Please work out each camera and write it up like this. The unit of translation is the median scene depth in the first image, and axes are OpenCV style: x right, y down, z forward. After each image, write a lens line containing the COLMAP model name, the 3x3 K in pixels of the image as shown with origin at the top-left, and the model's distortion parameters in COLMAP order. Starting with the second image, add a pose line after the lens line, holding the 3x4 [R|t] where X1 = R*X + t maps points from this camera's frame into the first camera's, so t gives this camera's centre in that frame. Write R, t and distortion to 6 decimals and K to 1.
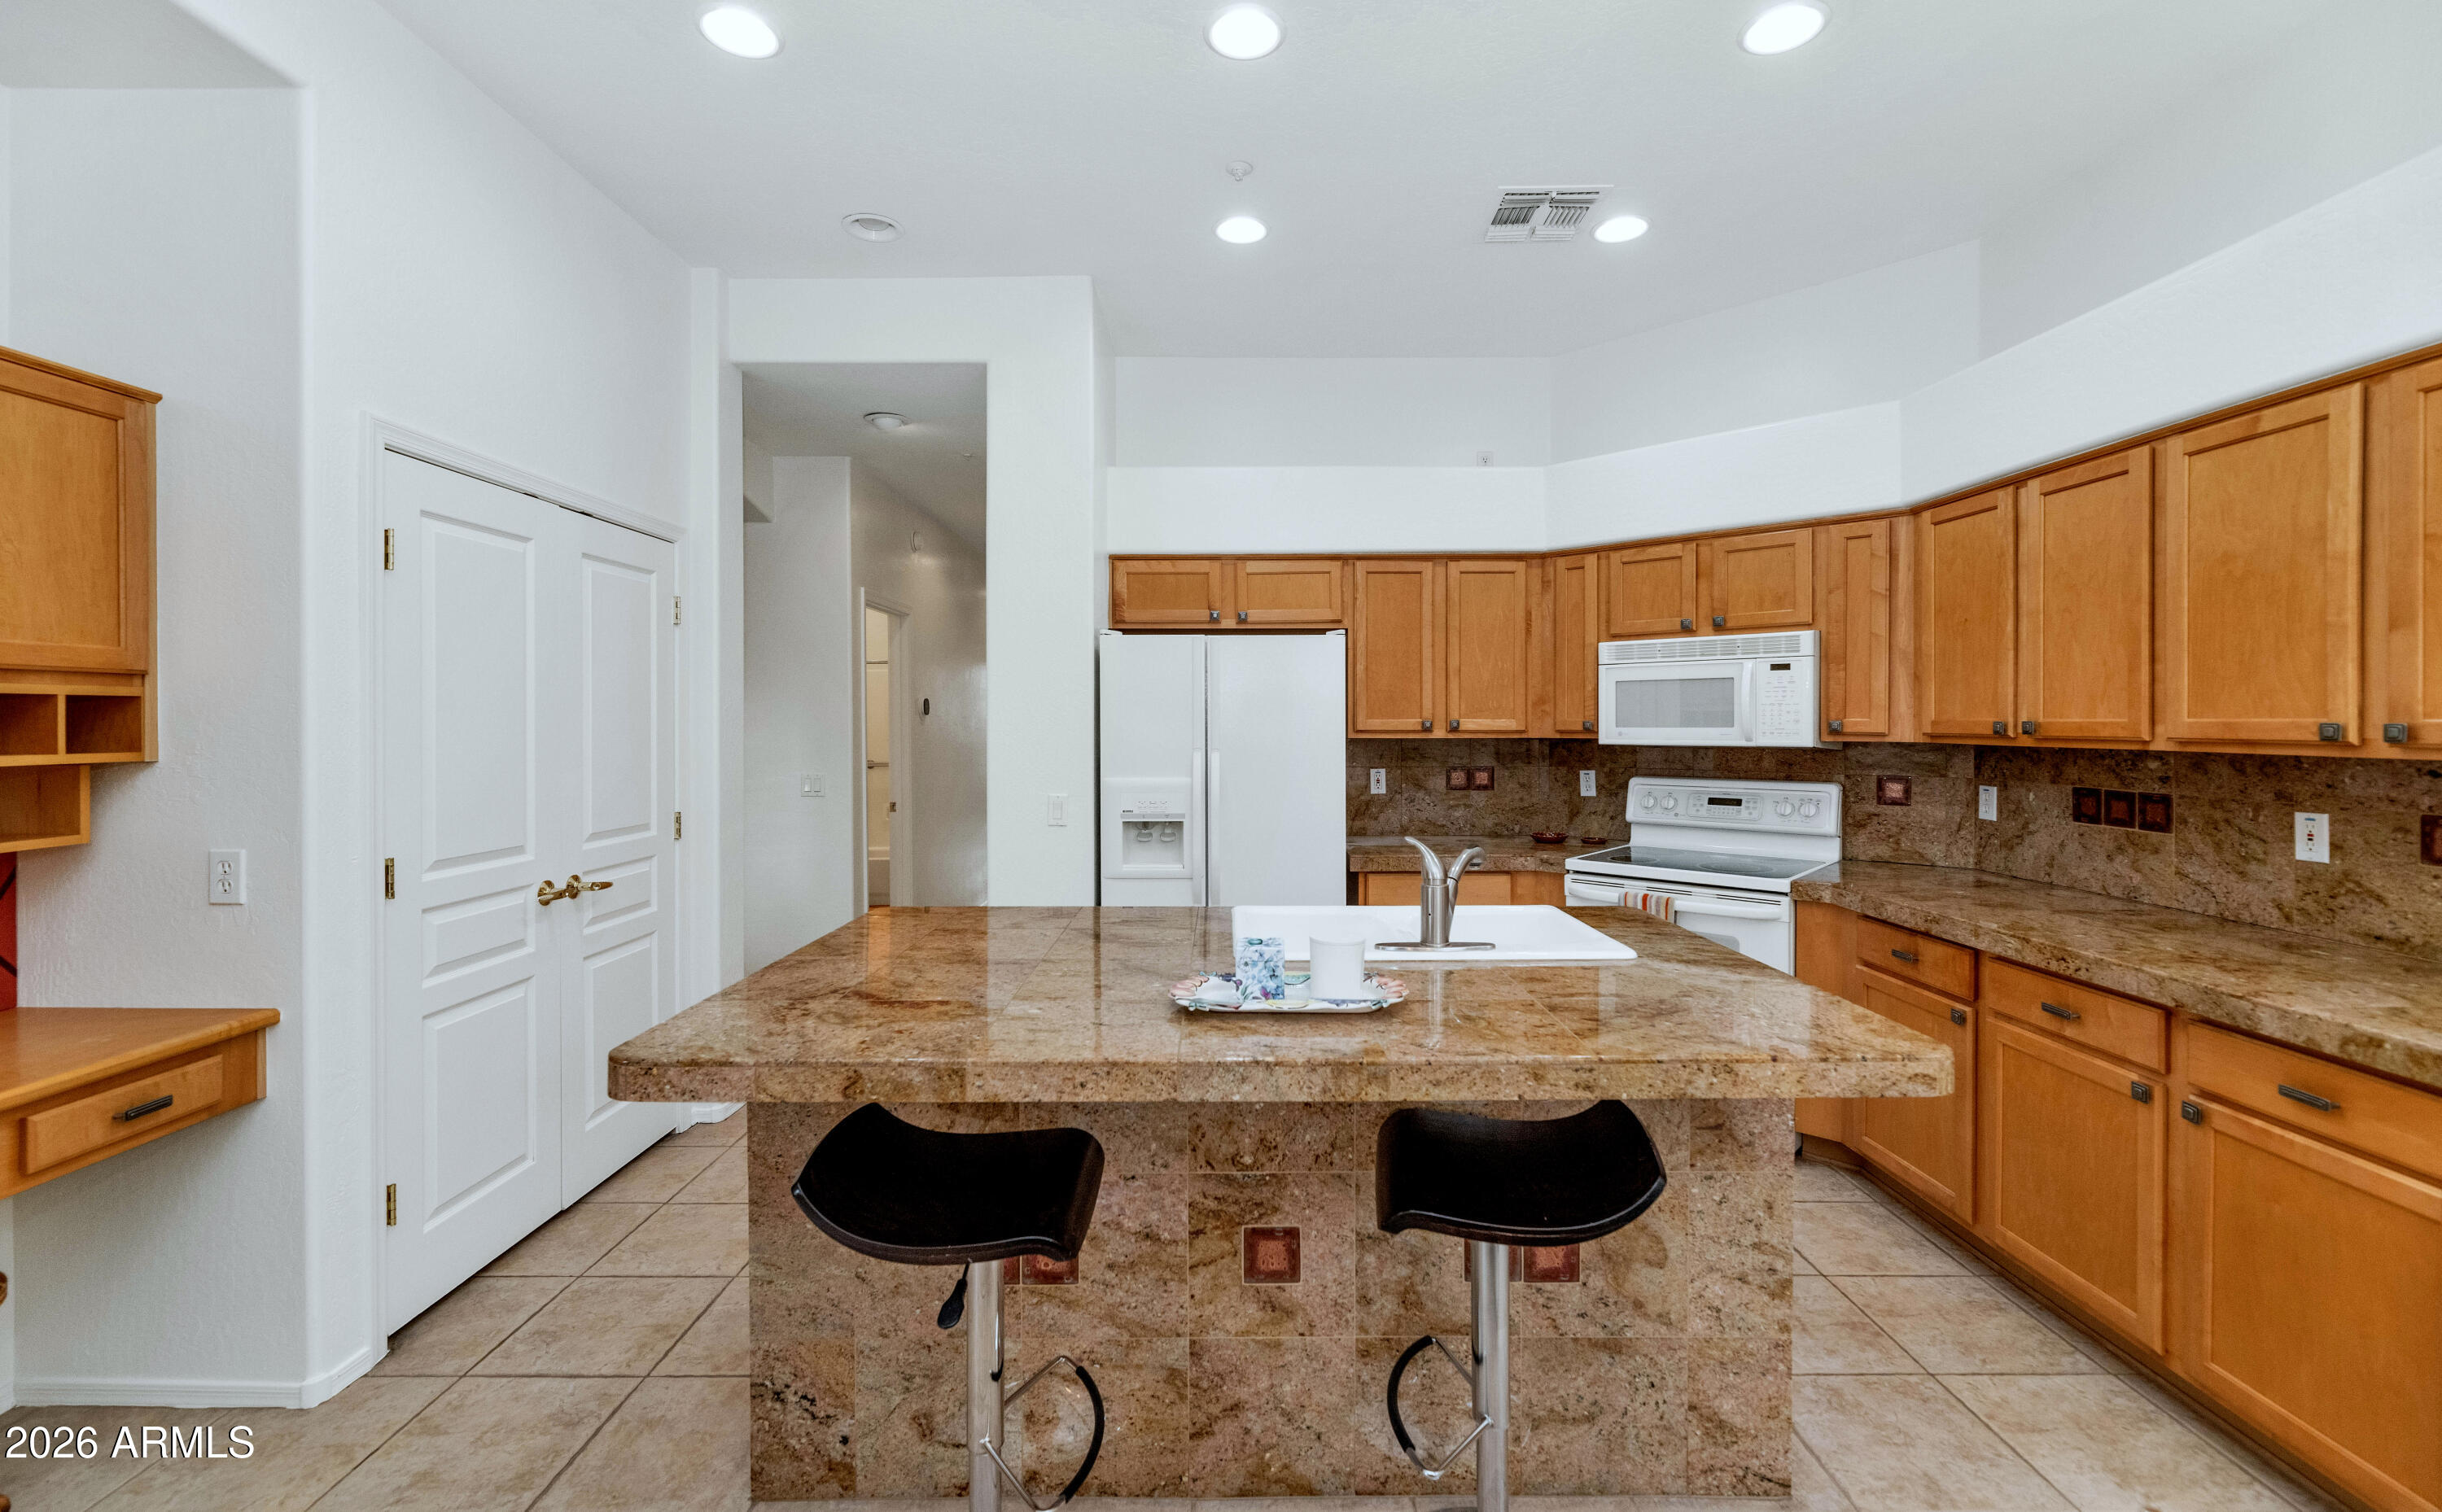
lens RADIAL K [[1017.3, 0, 1222.5], [0, 1017.3, 729.6], [0, 0, 1]] dist [-0.002878, -0.000202]
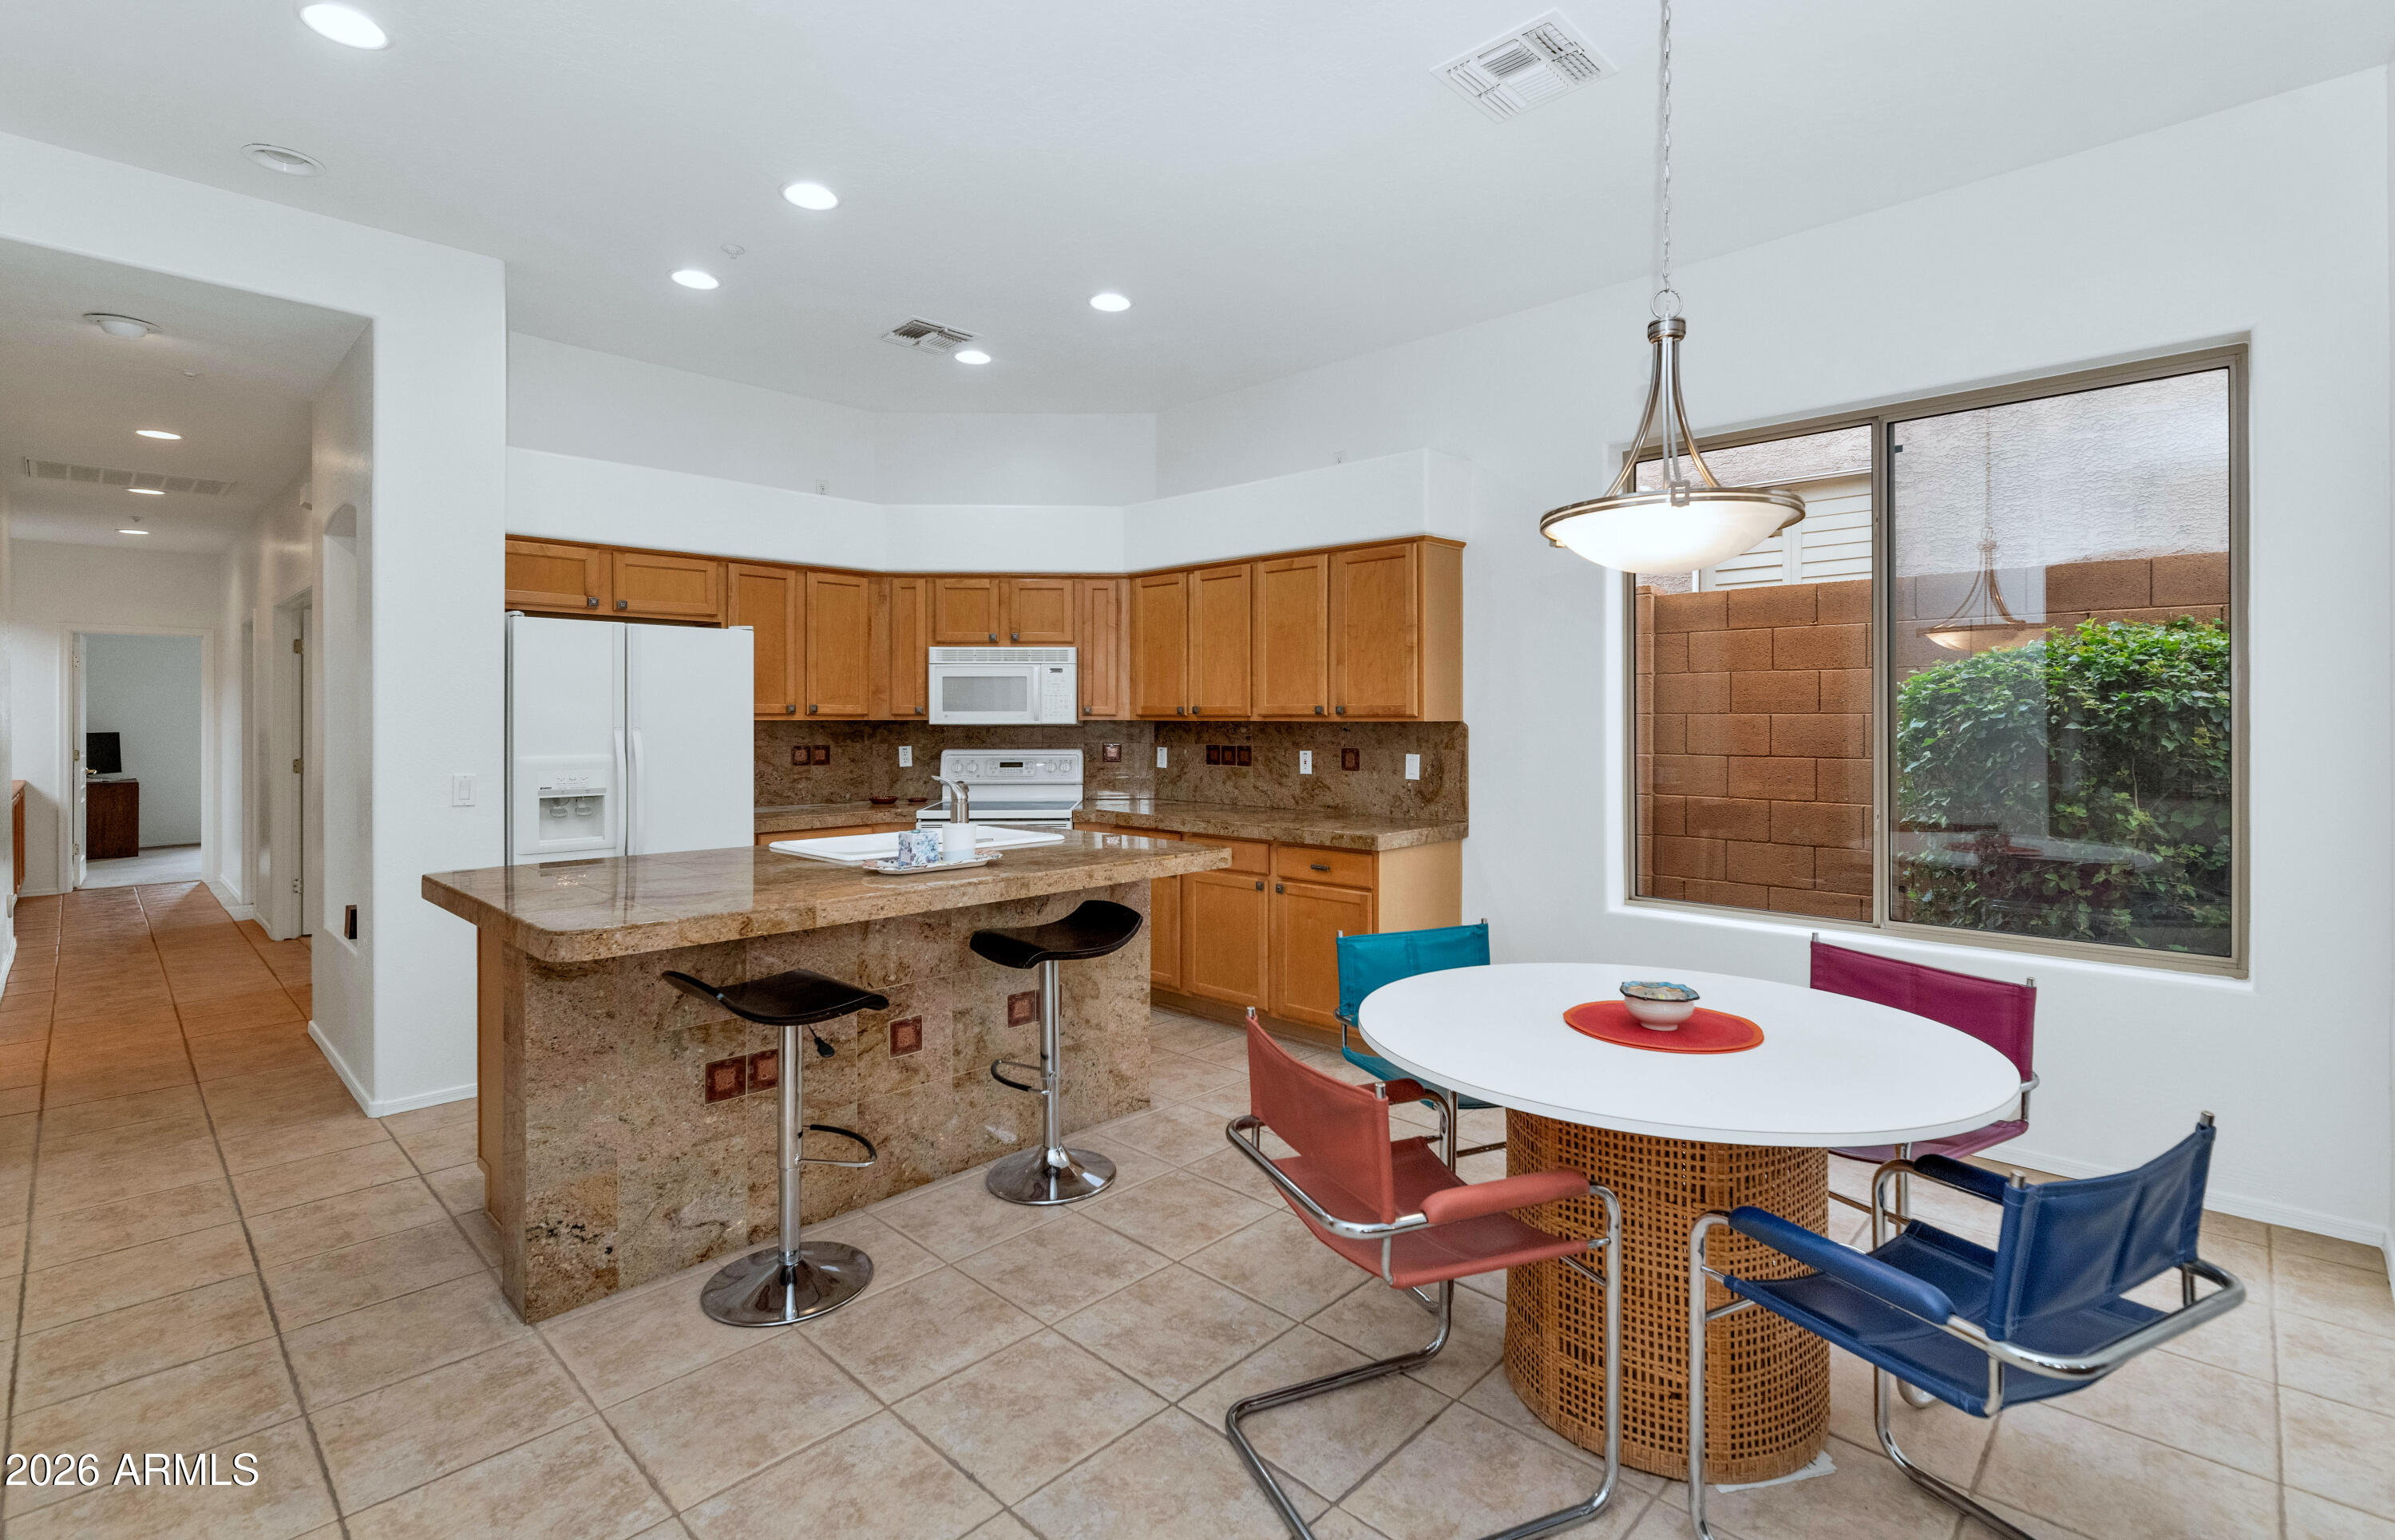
lens RADIAL K [[1087.6, 0, 1210.7], [0, 1087.6, 722.8], [0, 0, 1]] dist [-0.000796, -0.000177]
pose [[0.692807, -0.000388, 0.721123, -0.537997], [0.004232, 0.999985, -0.003529, 0.026173], [-0.721110, 0.005497, 0.692798, -0.325138]]
